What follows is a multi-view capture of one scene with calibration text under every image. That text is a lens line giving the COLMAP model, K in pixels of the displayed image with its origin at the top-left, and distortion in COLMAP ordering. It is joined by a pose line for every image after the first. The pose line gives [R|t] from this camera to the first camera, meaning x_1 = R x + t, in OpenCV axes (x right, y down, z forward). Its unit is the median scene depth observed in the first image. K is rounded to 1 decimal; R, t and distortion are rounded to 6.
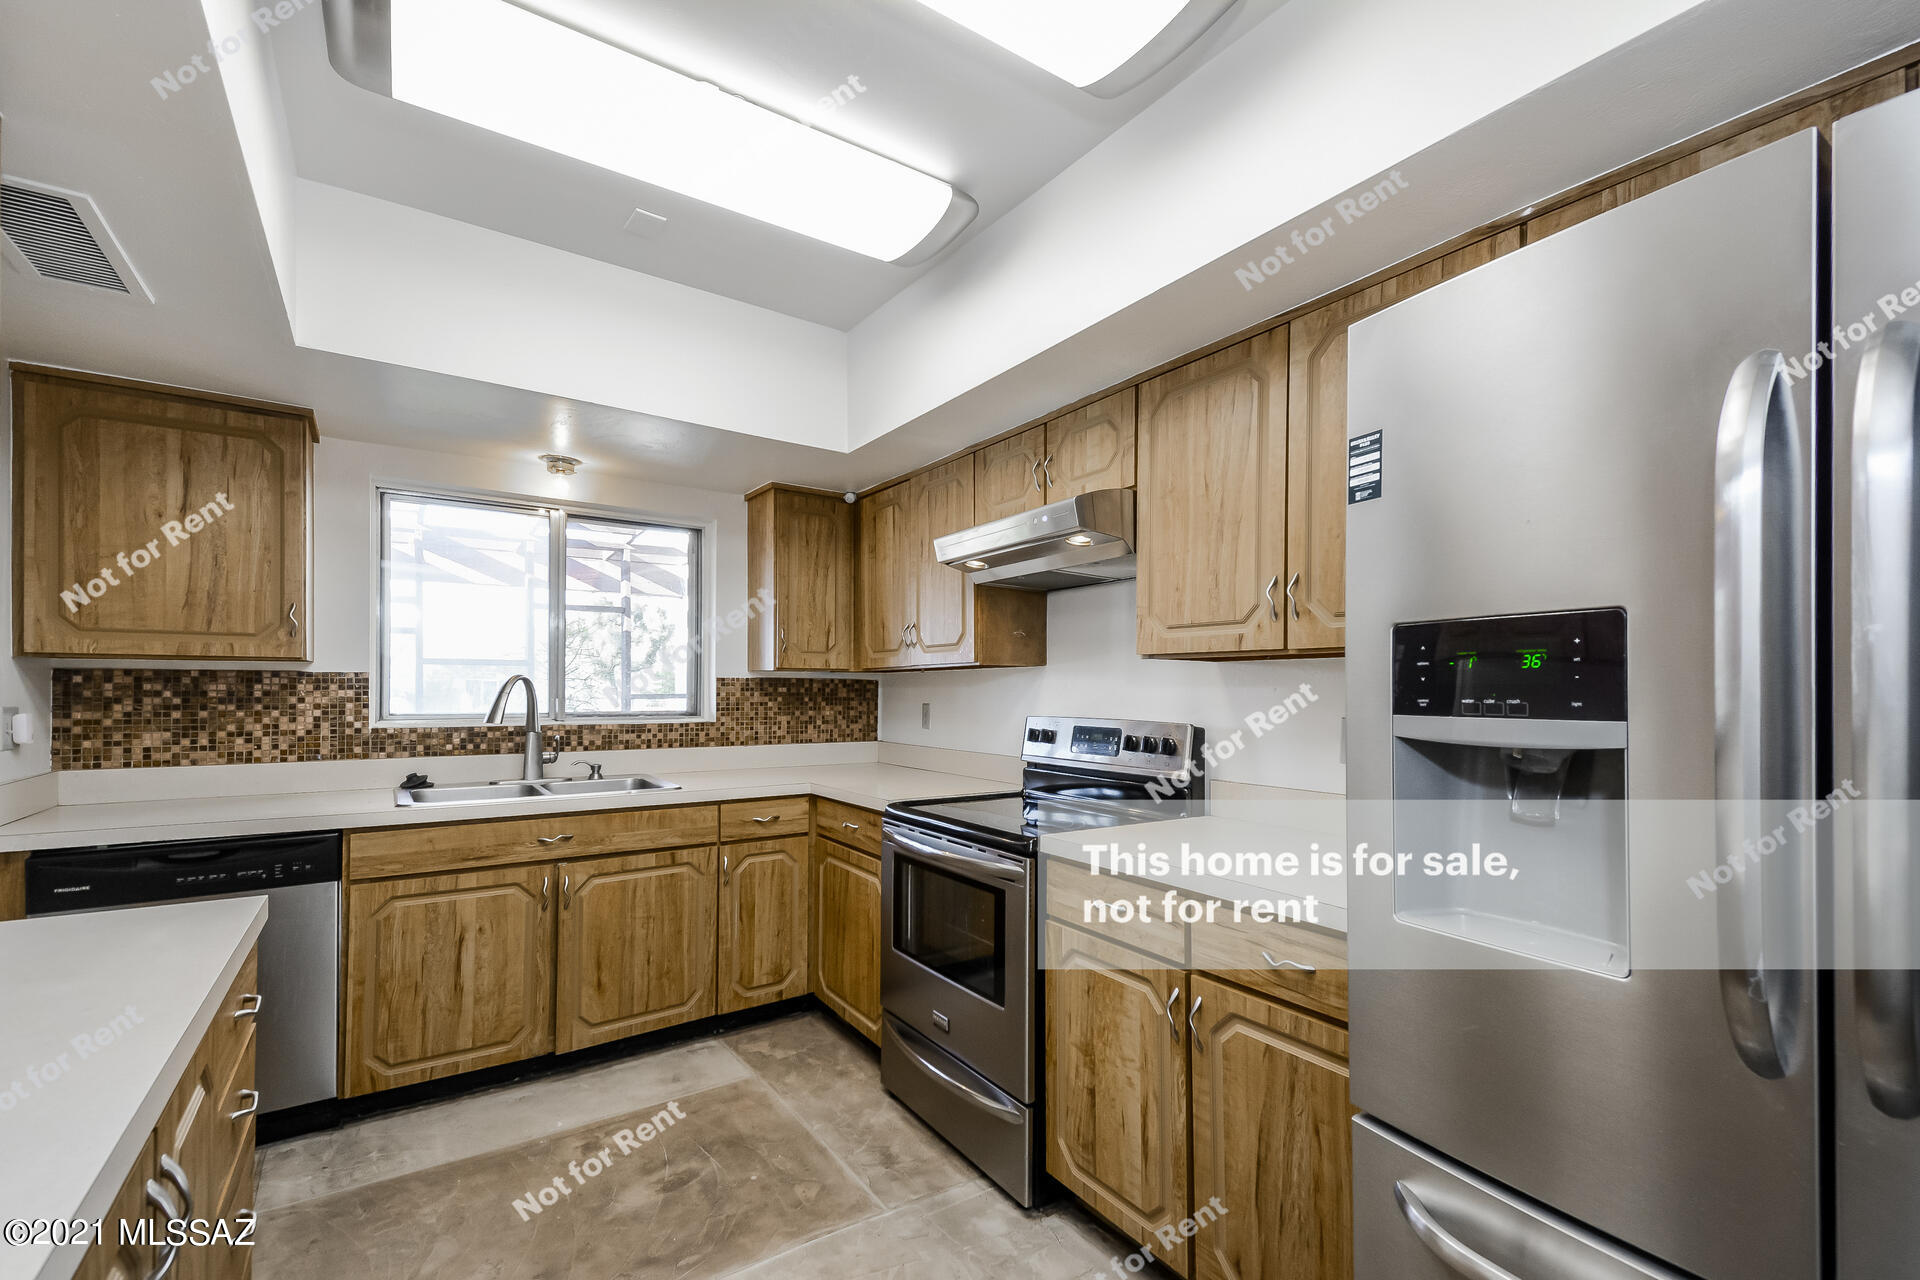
lens RADIAL K [[841.6, 0, 953.6], [0, 841.6, 683.6], [0, 0, 1]] dist [0.038900, -0.002646]
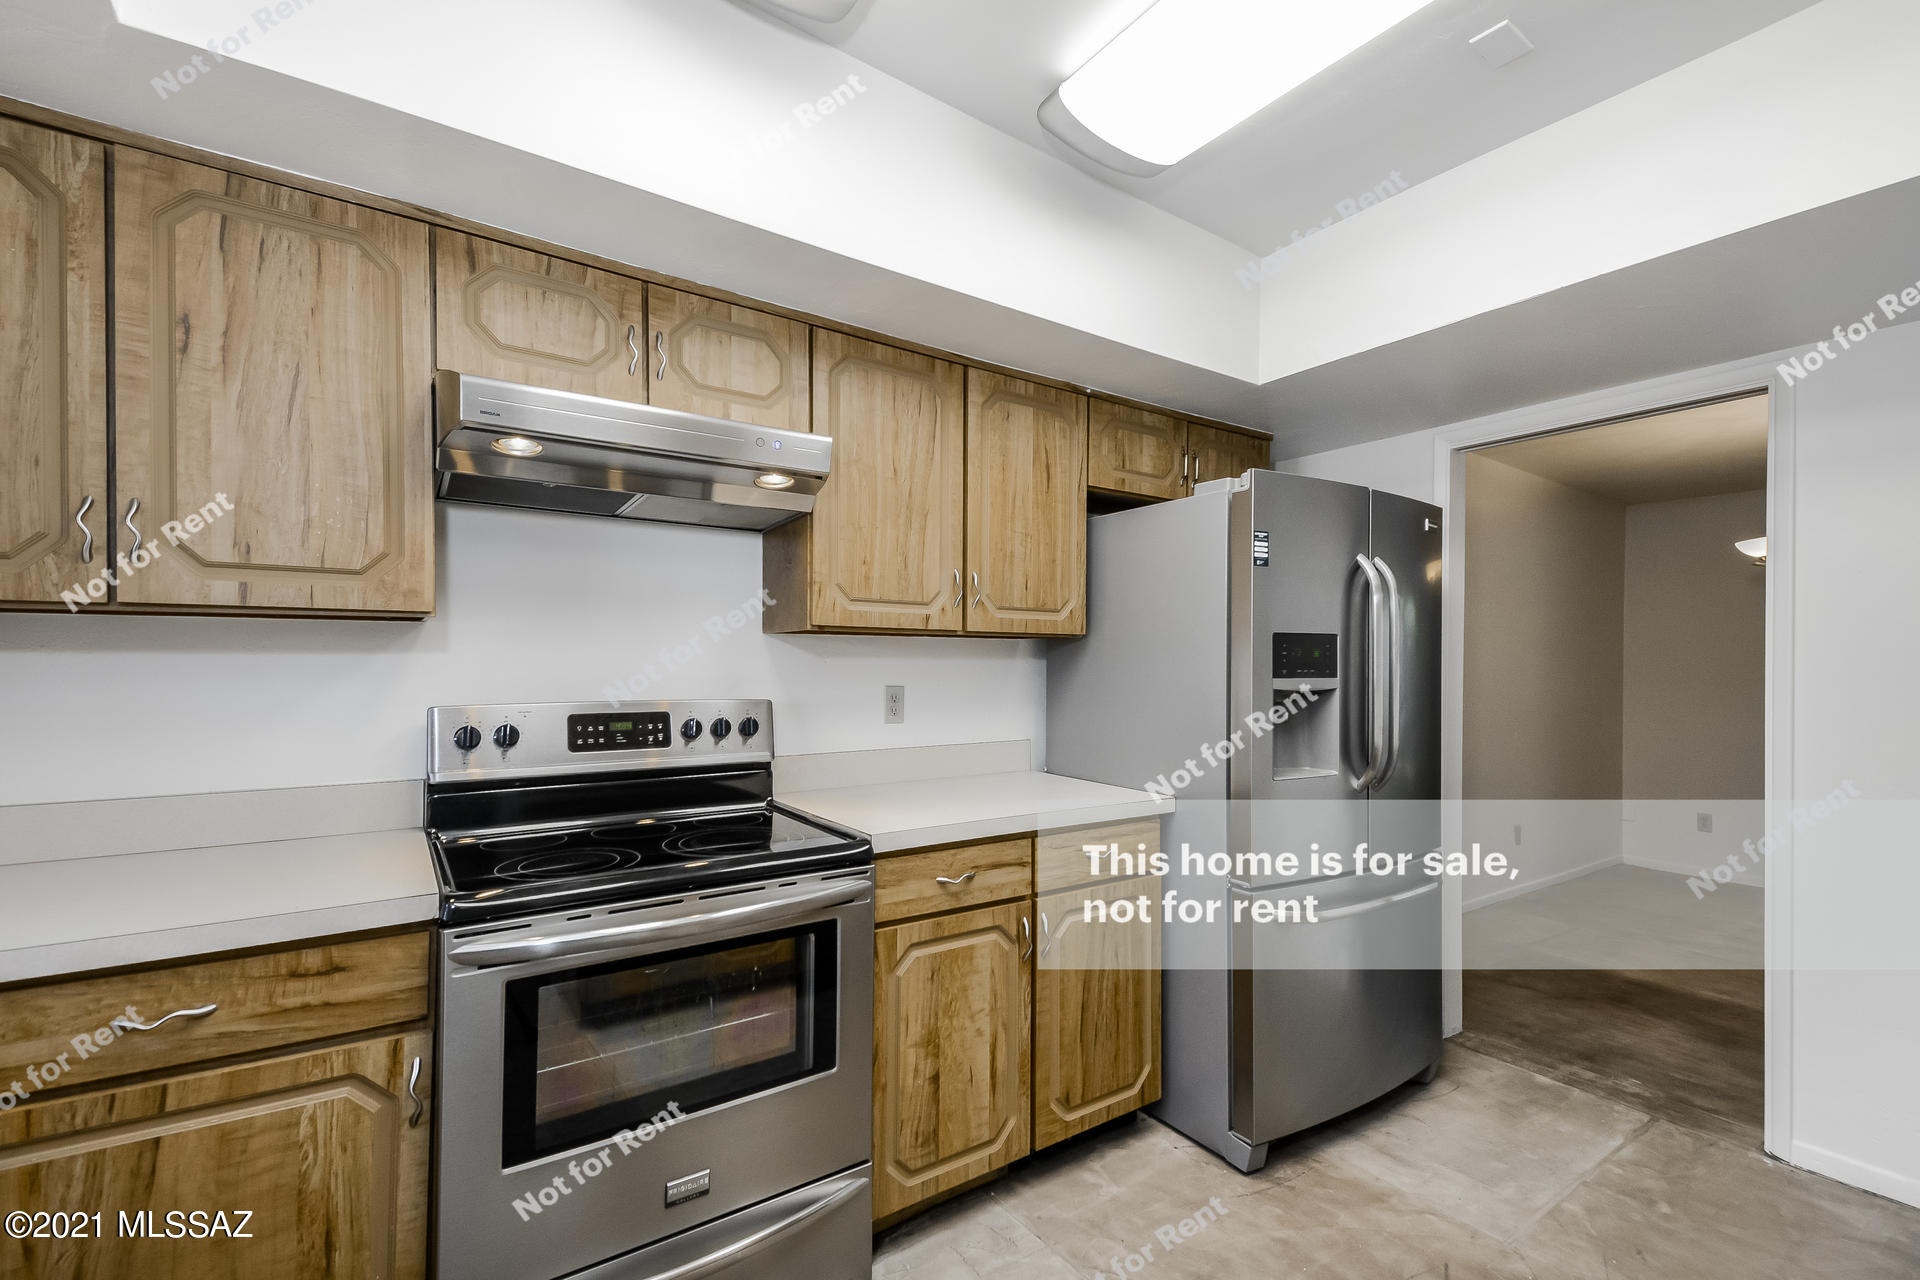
lens RADIAL K [[841.6, 0, 1004.9], [0, 841.6, 663.3], [0, 0, 1]] dist [0.038900, -0.002646]
pose [[-0.041807, -0.006071, 0.999107, -0.676696], [-0.012508, 0.999906, 0.005552, -0.000888], [-0.999047, -0.012264, -0.041879, 0.806179]]
